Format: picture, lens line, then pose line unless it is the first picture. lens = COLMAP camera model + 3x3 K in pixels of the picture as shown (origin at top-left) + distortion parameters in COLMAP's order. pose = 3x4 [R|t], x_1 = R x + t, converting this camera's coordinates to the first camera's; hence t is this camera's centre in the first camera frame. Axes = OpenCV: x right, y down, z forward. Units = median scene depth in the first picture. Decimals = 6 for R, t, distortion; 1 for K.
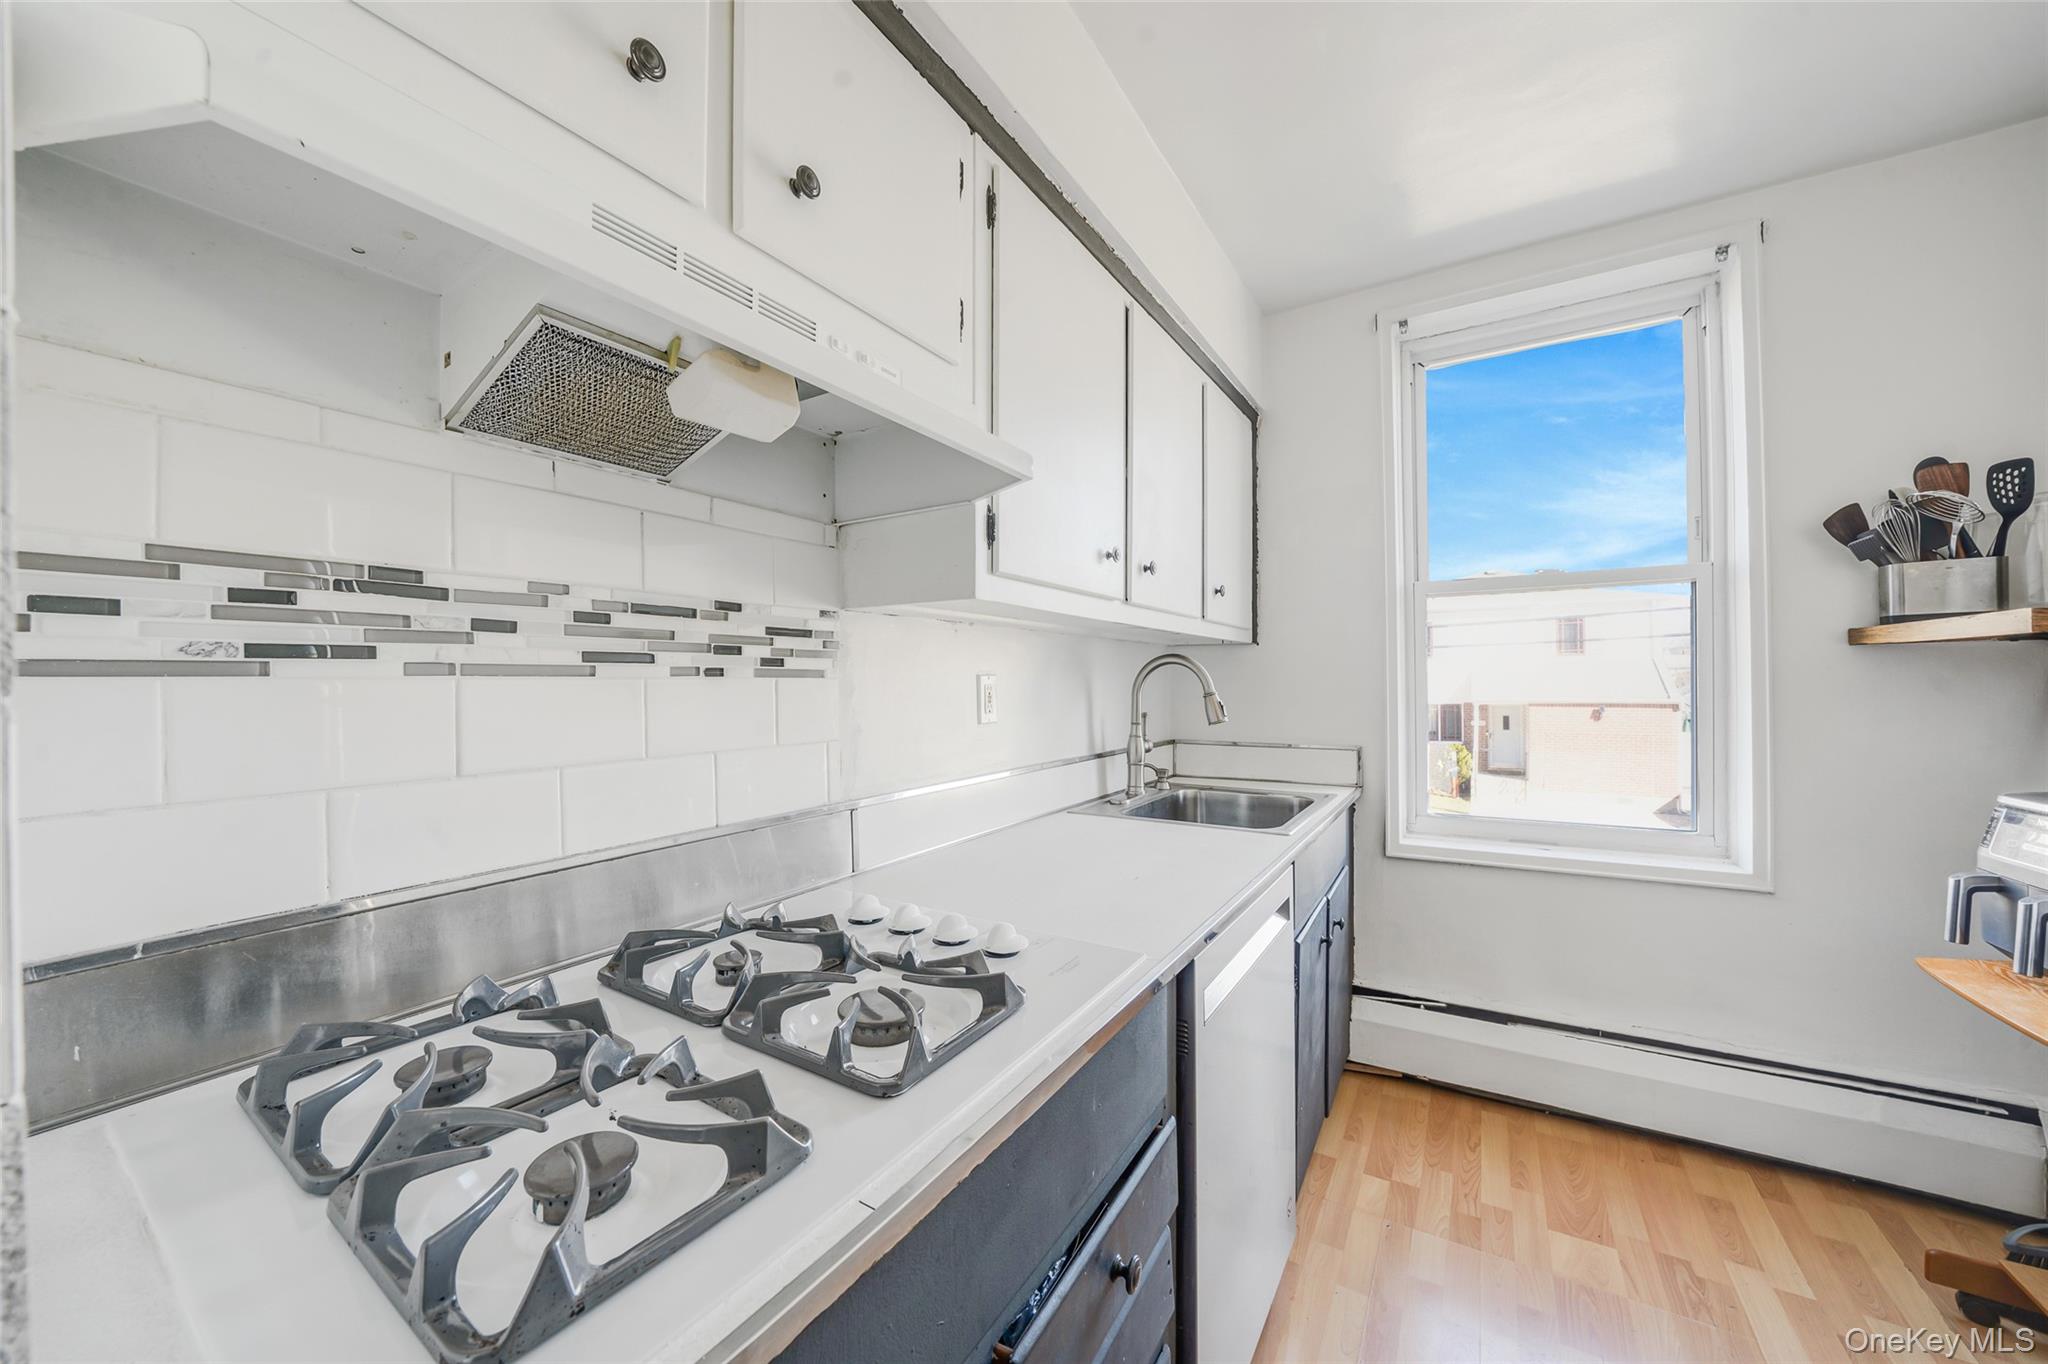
lens RADIAL K [[717.5, 0, 1026.7], [0, 717.5, 674.8], [0, 0, 1]] dist [-0.024981, 0.002655]
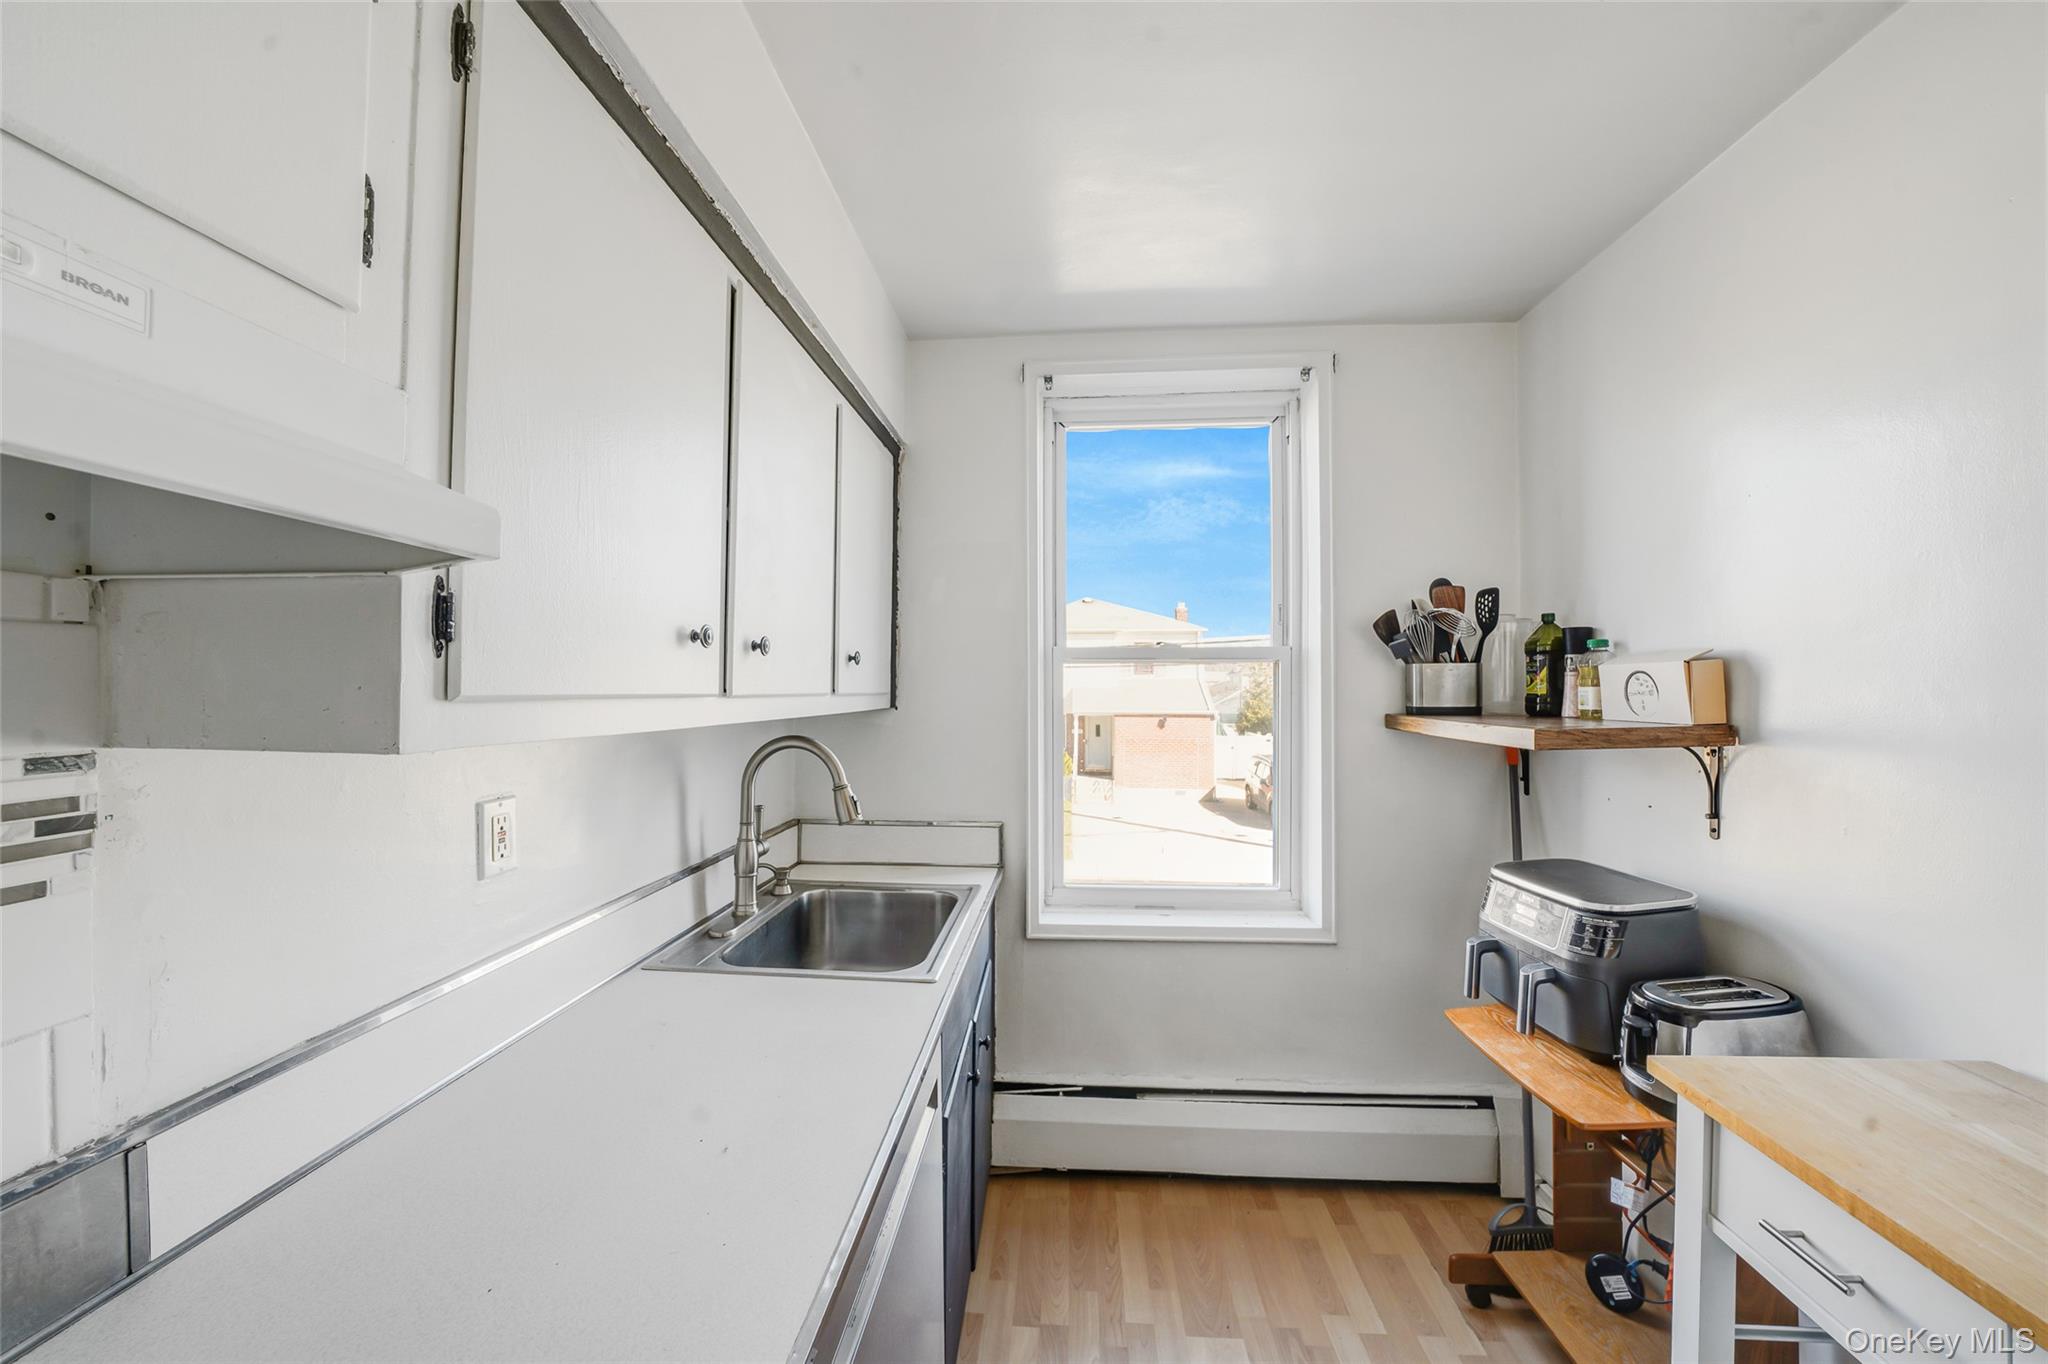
lens RADIAL K [[717.5, 0, 1016.5], [0, 717.5, 681.3], [0, 0, 1]] dist [-0.024981, 0.002655]
pose [[0.884681, 0.009795, 0.466094, 0.059214], [-0.009145, 0.999951, -0.003655, -0.107403], [-0.466107, -0.001029, 0.884728, 0.212559]]
